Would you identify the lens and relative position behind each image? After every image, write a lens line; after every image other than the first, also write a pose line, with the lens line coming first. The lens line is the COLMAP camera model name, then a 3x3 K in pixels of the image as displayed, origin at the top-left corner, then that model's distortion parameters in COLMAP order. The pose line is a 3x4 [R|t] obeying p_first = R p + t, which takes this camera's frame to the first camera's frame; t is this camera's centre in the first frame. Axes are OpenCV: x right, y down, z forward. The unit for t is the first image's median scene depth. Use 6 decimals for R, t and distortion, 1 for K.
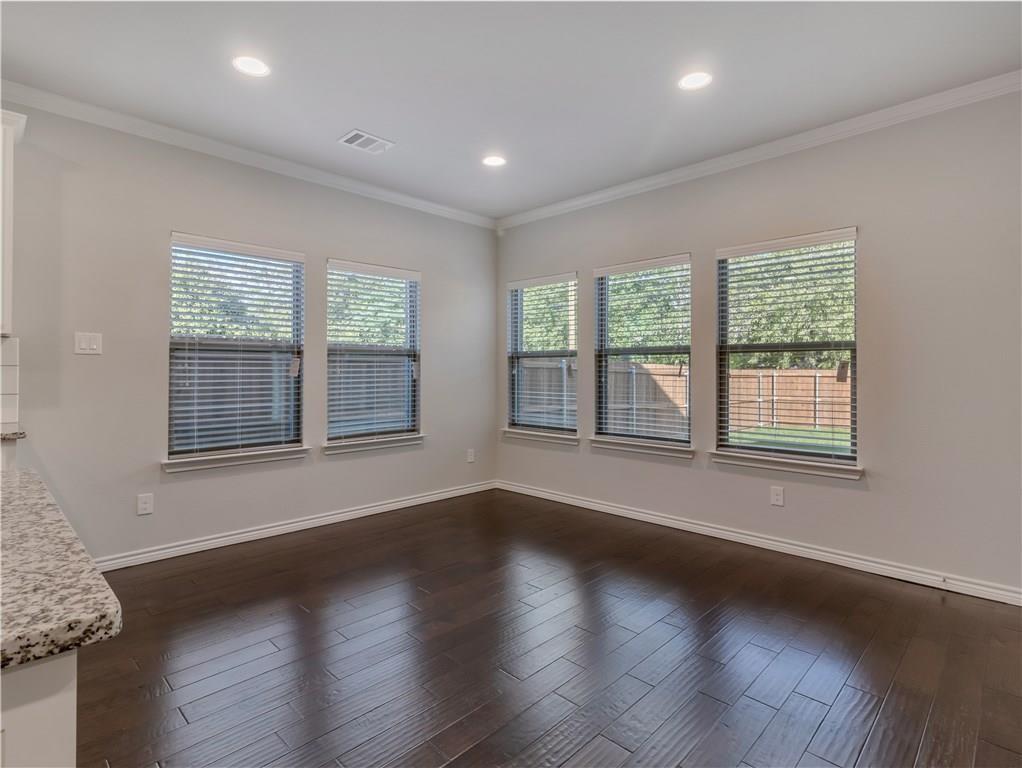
lens RADIAL K [[534.5, 0, 512.7], [0, 534.5, 373.2], [0, 0, 1]] dist [0.006144, 0.000797]
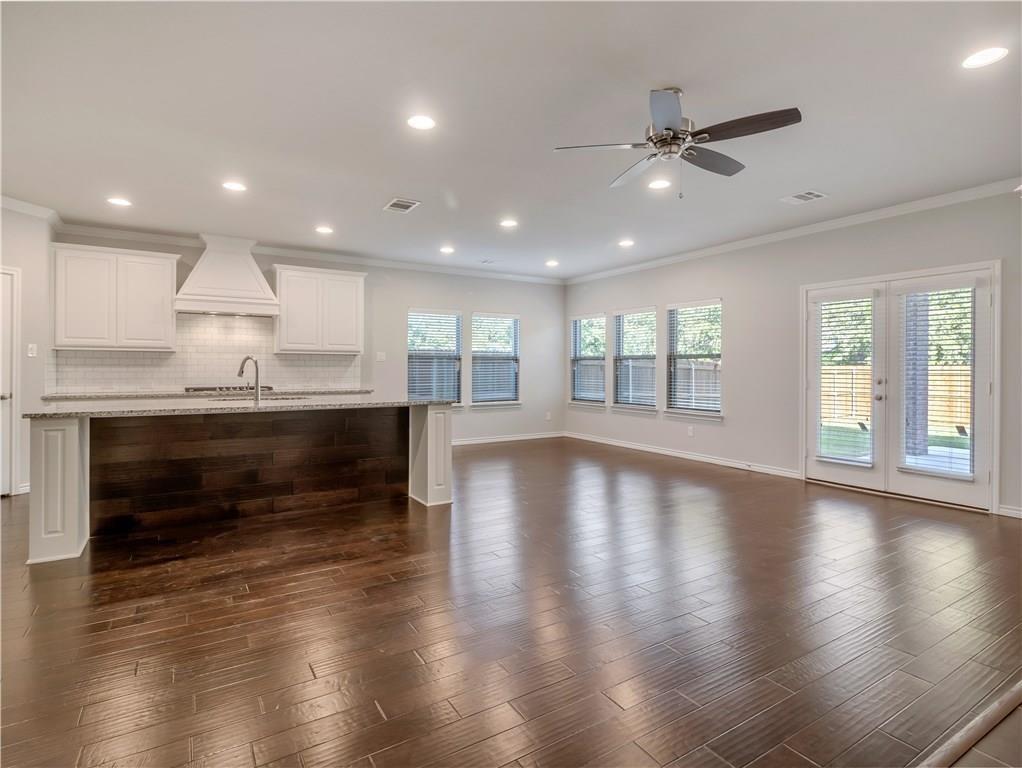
lens RADIAL K [[534.5, 0, 509.6], [0, 534.5, 374.2], [0, 0, 1]] dist [0.006144, 0.000797]
pose [[0.969827, 0.003214, -0.243774, 0.247338], [-0.000757, 0.999948, 0.010172, -0.001061], [0.243794, -0.009681, 0.969779, -0.808985]]
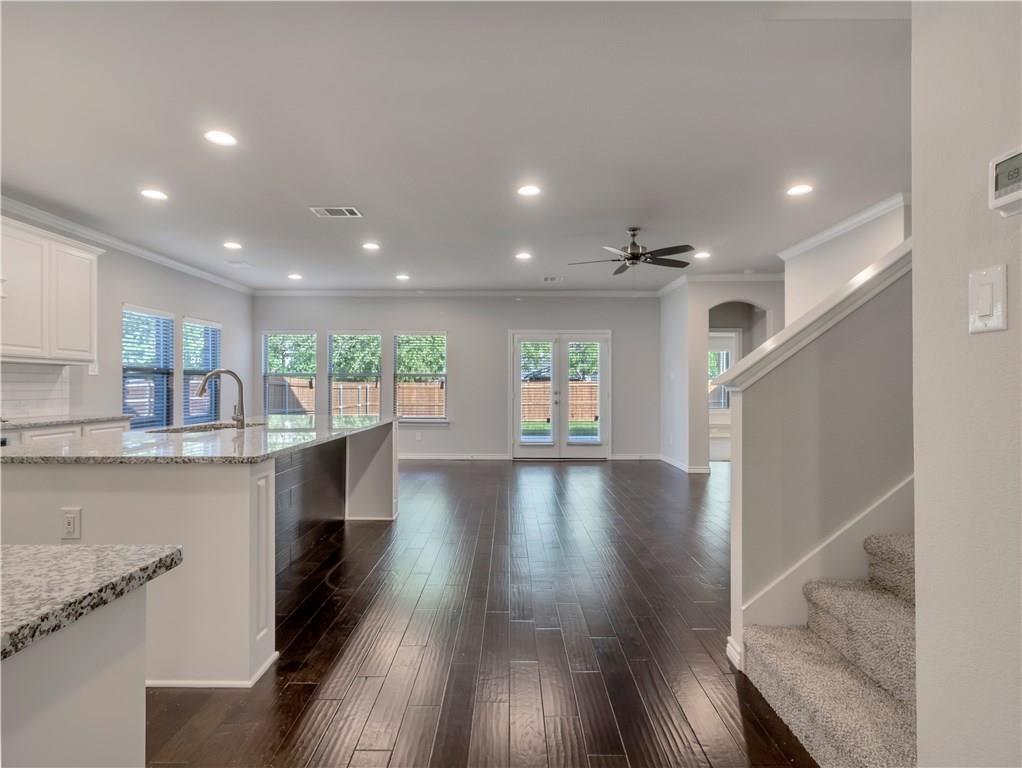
lens RADIAL K [[534.5, 0, 504.0], [0, 534.5, 386.0], [0, 0, 1]] dist [0.006144, 0.000797]
pose [[0.722816, -0.001202, 0.691040, -0.675985], [-0.000484, 0.999997, 0.002245, -0.003758], [-0.691041, -0.001957, 0.722813, -0.762652]]
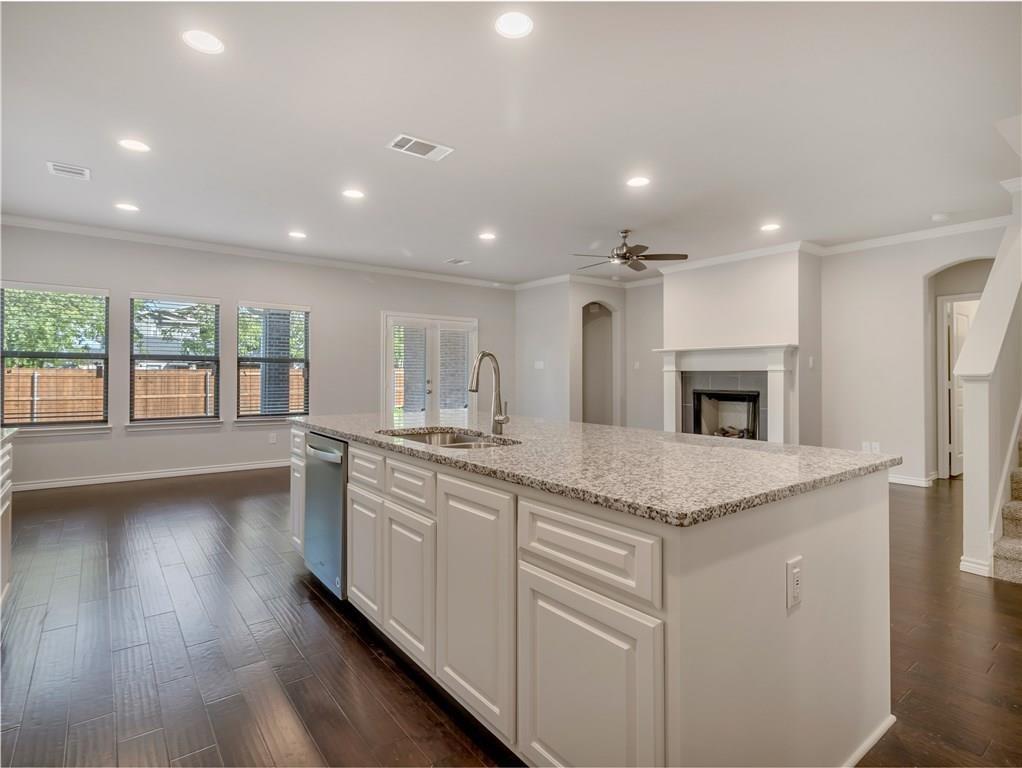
lens RADIAL K [[534.5, 0, 509.3], [0, 534.5, 369.6], [0, 0, 1]] dist [0.006144, 0.000797]
pose [[0.143797, 0.007864, 0.989576, -0.950547], [-0.003802, 0.999965, -0.007394, -0.002397], [-0.989600, -0.002699, 0.143822, -0.071668]]
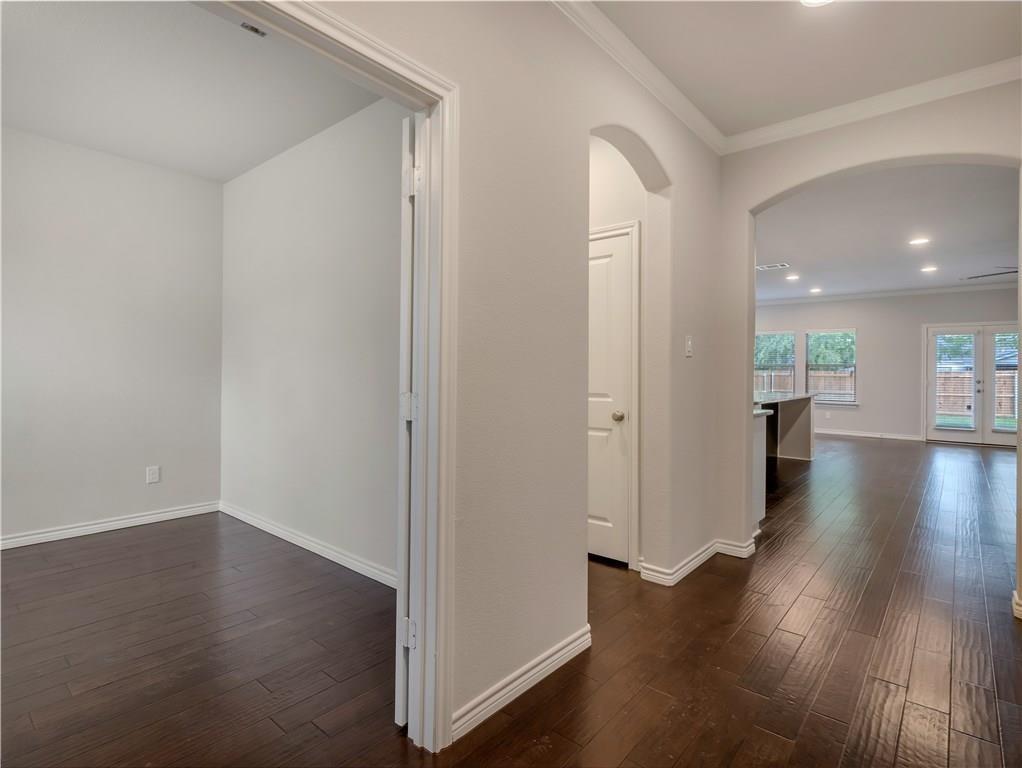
lens RADIAL K [[534.5, 0, 511.3], [0, 534.5, 372.9], [0, 0, 1]] dist [0.006144, 0.000797]
pose [[0.997213, 0.004573, 0.074467, -1.116066], [-0.004783, 0.999985, 0.002644, -0.004754], [-0.074454, -0.002993, 0.997220, -1.377184]]
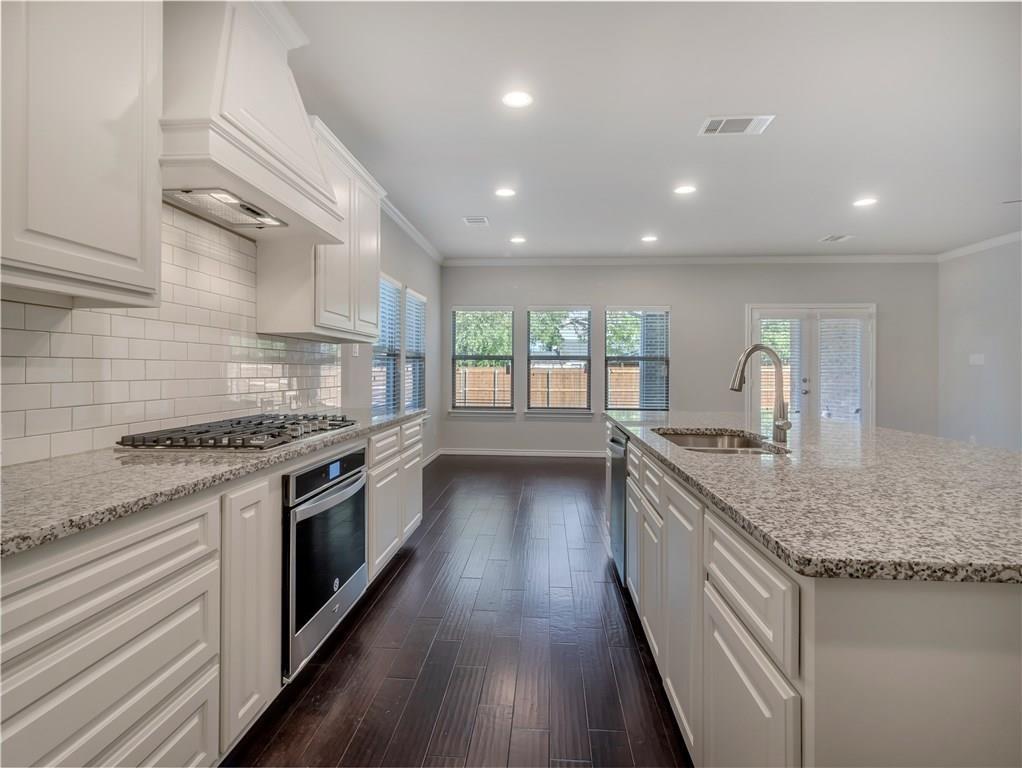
lens RADIAL K [[534.5, 0, 509.6], [0, 534.5, 370.0], [0, 0, 1]] dist [0.006144, 0.000797]
pose [[0.762760, 0.002250, 0.646678, -0.895698], [-0.003170, 0.999995, 0.000260, -0.002290], [-0.646674, -0.002248, 0.762763, -0.179888]]
